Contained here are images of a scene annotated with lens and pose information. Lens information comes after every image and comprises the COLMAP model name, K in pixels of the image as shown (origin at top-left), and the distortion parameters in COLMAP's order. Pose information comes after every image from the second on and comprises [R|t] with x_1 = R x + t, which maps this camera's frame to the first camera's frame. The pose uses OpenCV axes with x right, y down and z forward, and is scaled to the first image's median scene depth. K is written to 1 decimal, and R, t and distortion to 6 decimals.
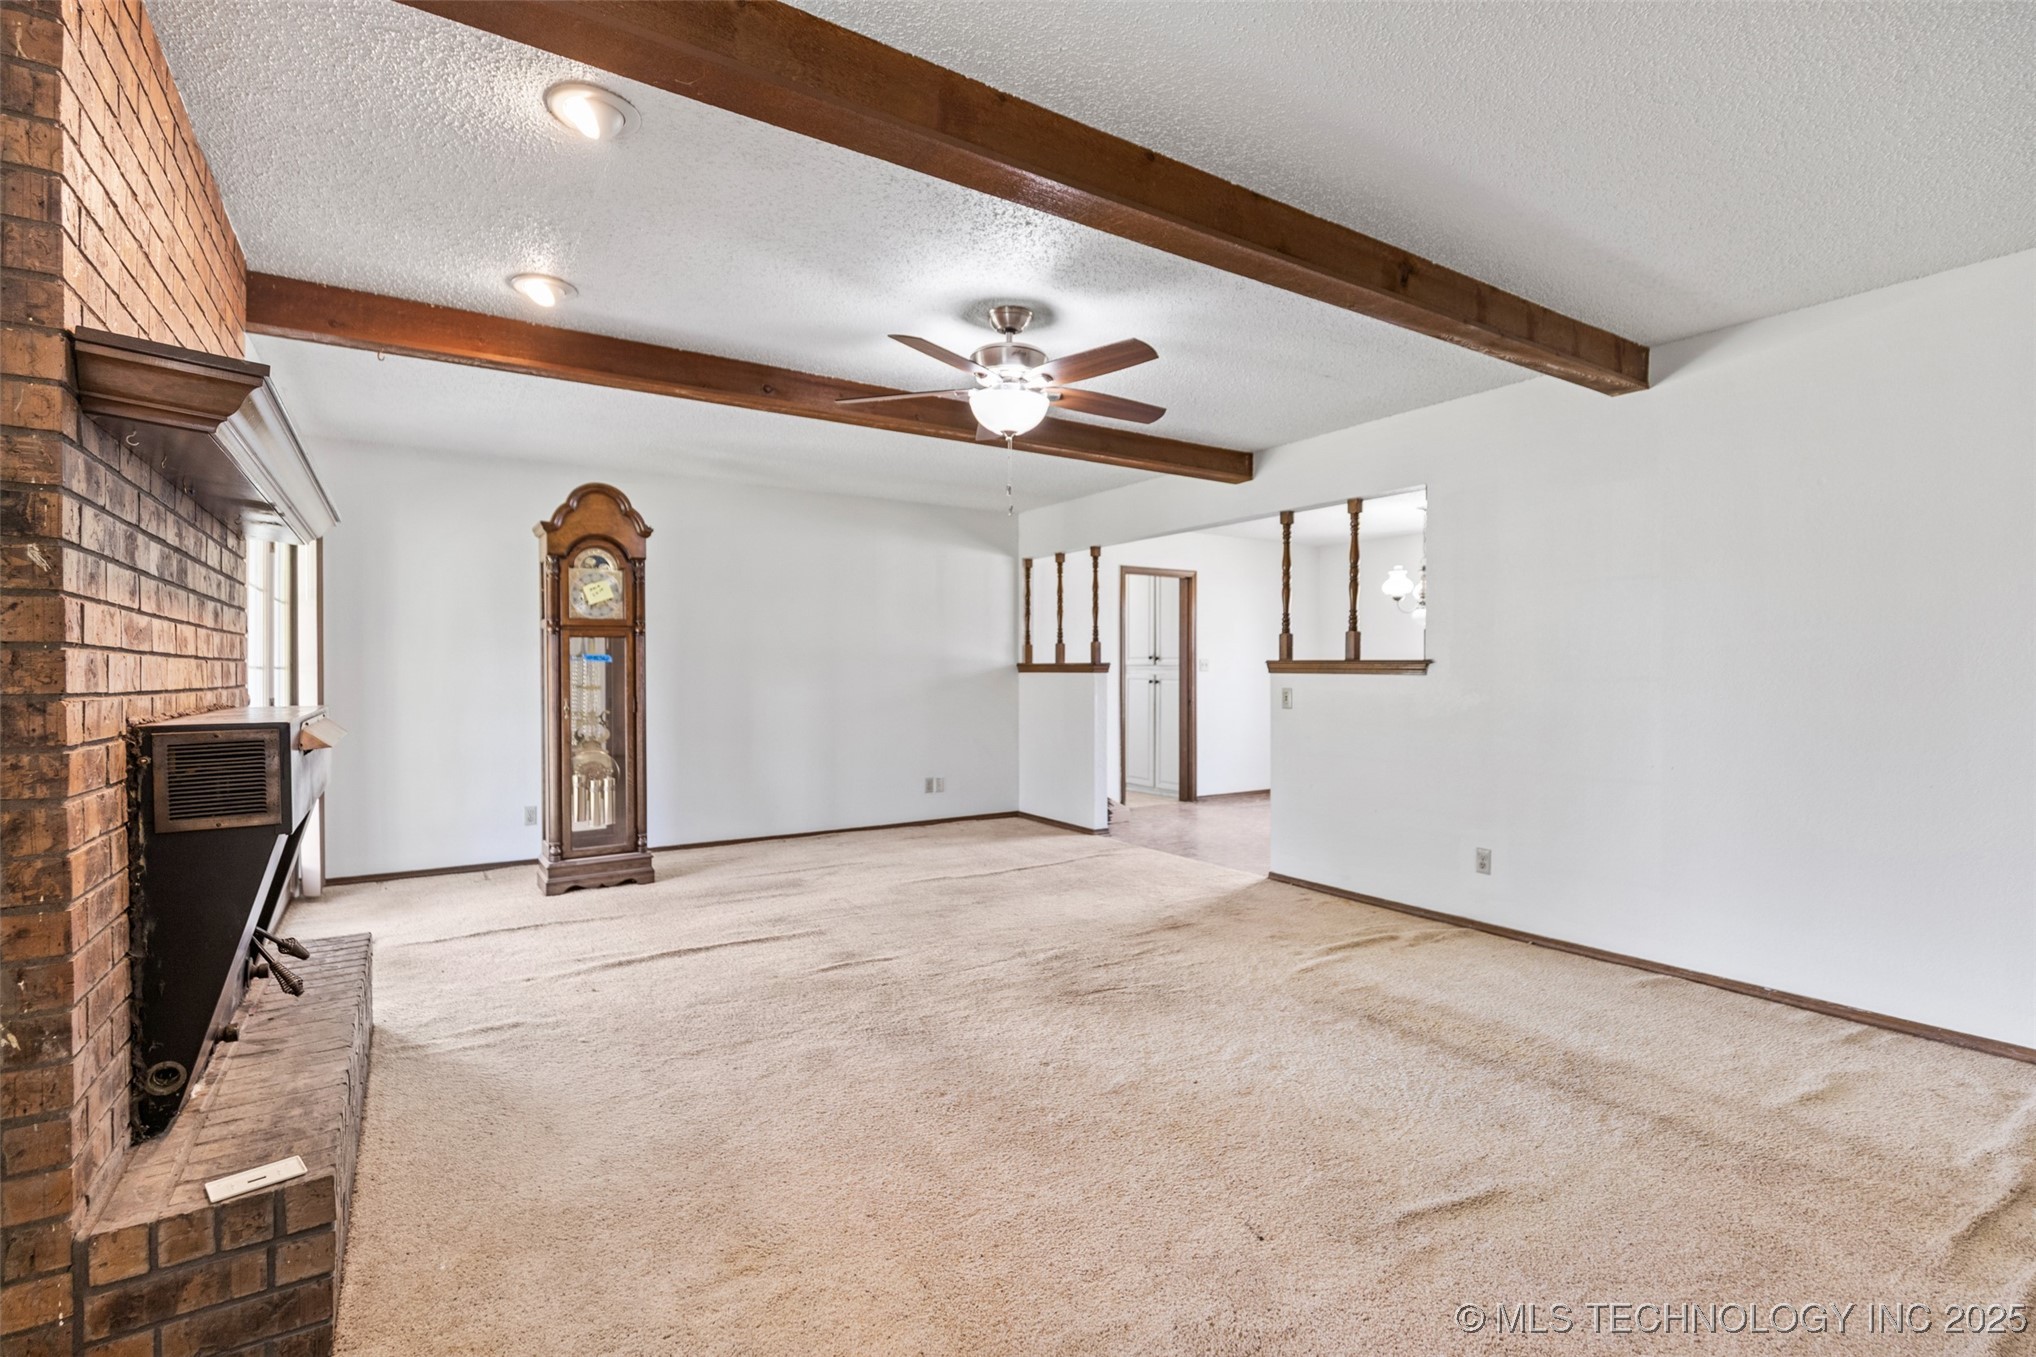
lens RADIAL K [[927.2, 0, 1017.3], [0, 927.2, 680.9], [0, 0, 1]] dist [0.010434, 0.000279]
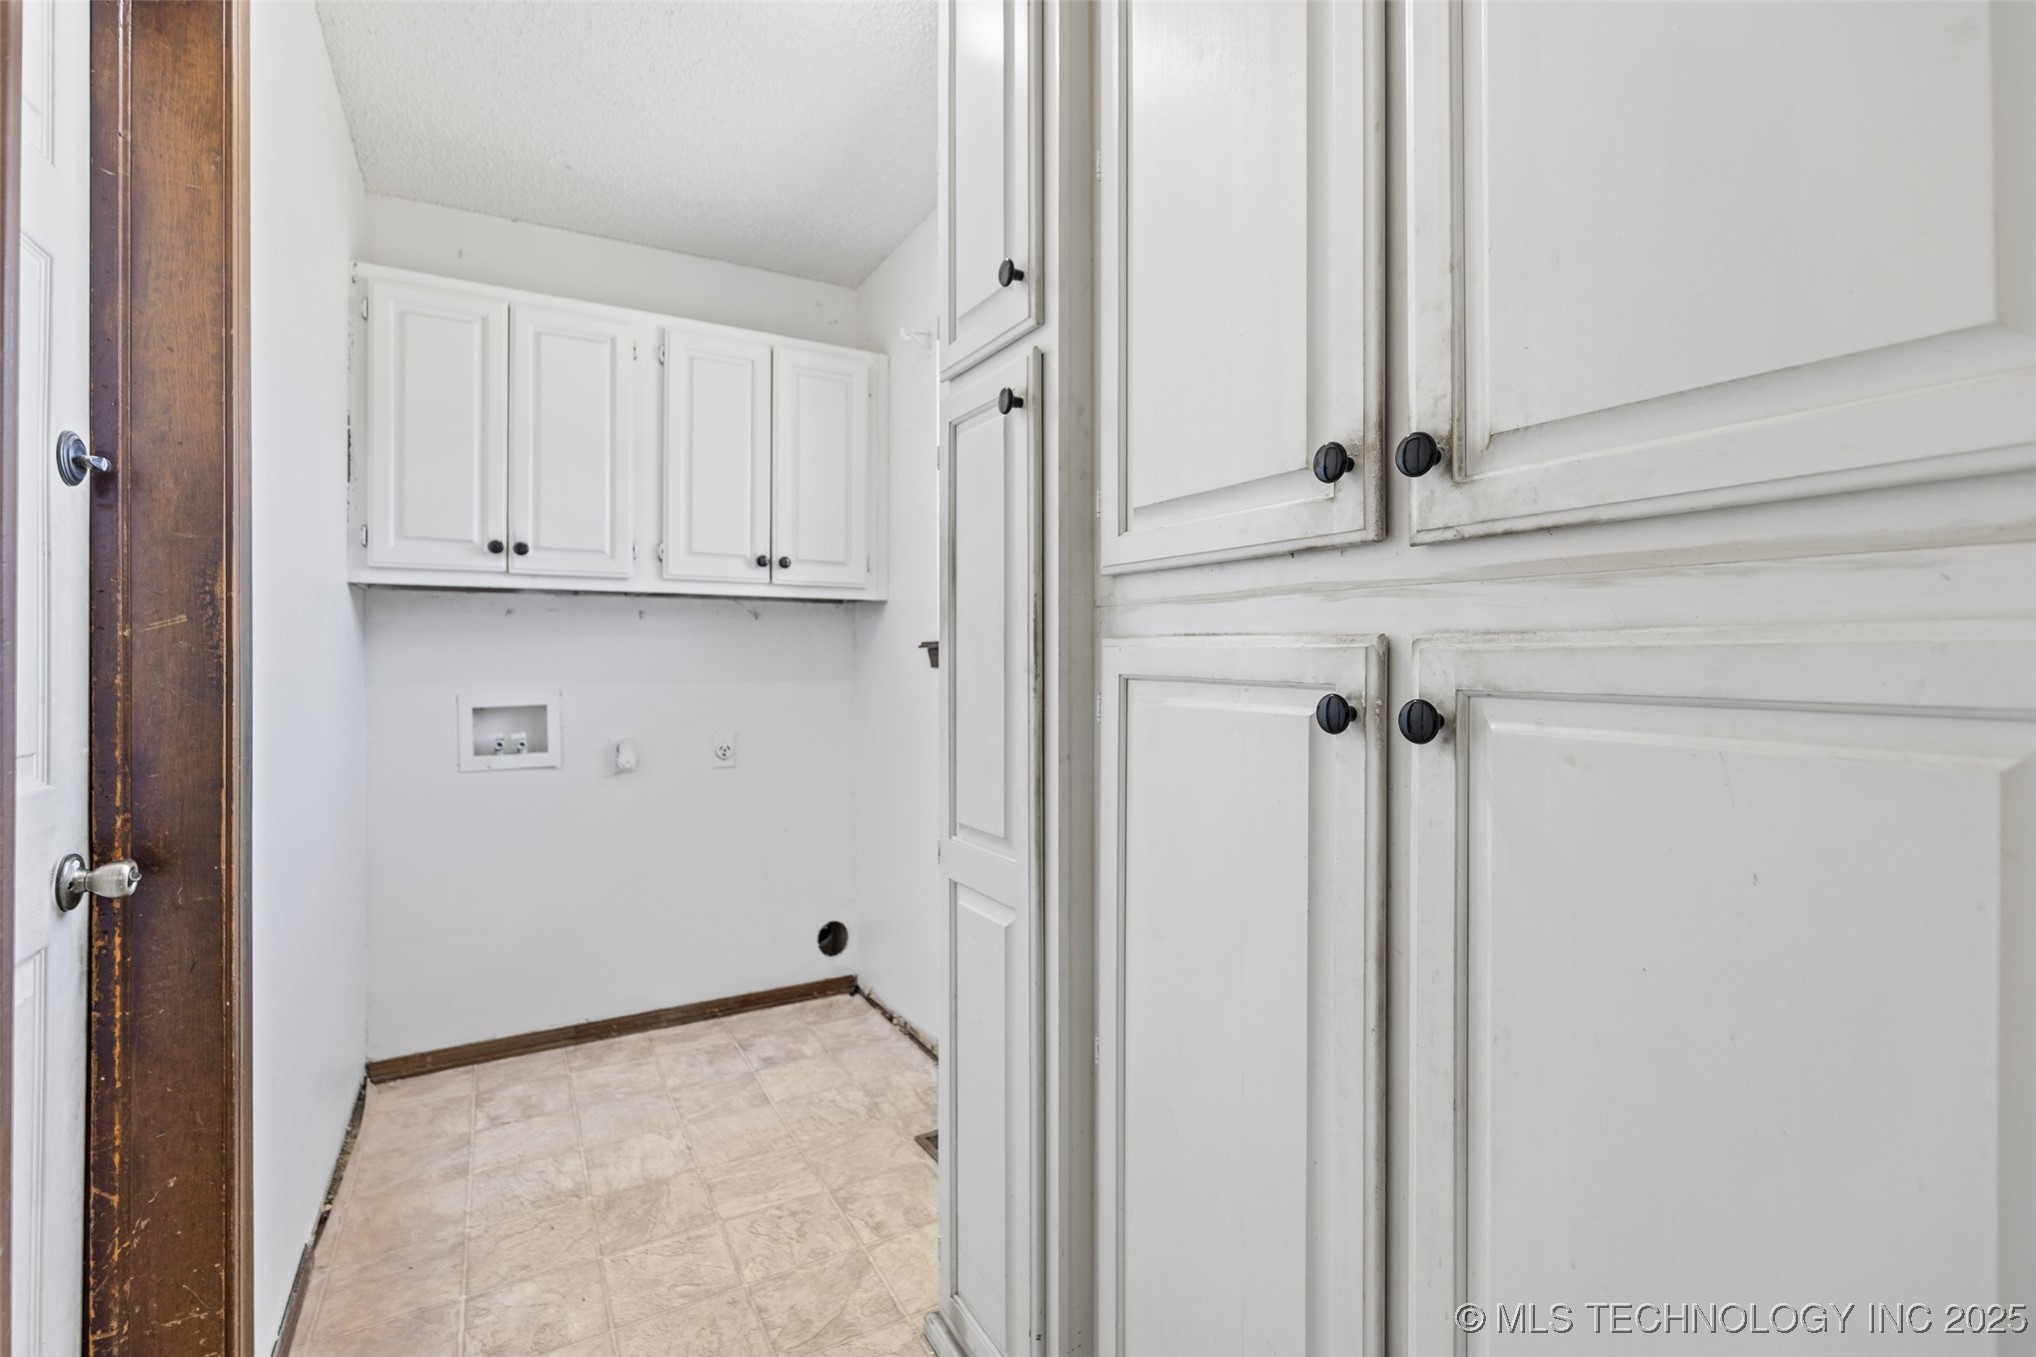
lens RADIAL K [[927.2, 0, 1018.9], [0, 927.2, 663.3], [0, 0, 1]] dist [0.010434, 0.000279]
pose [[0.998363, 0.002495, -0.057138, 0.117308], [-0.002908, 0.999970, -0.007151, -0.003827], [0.057118, 0.007305, 0.998341, 0.905913]]
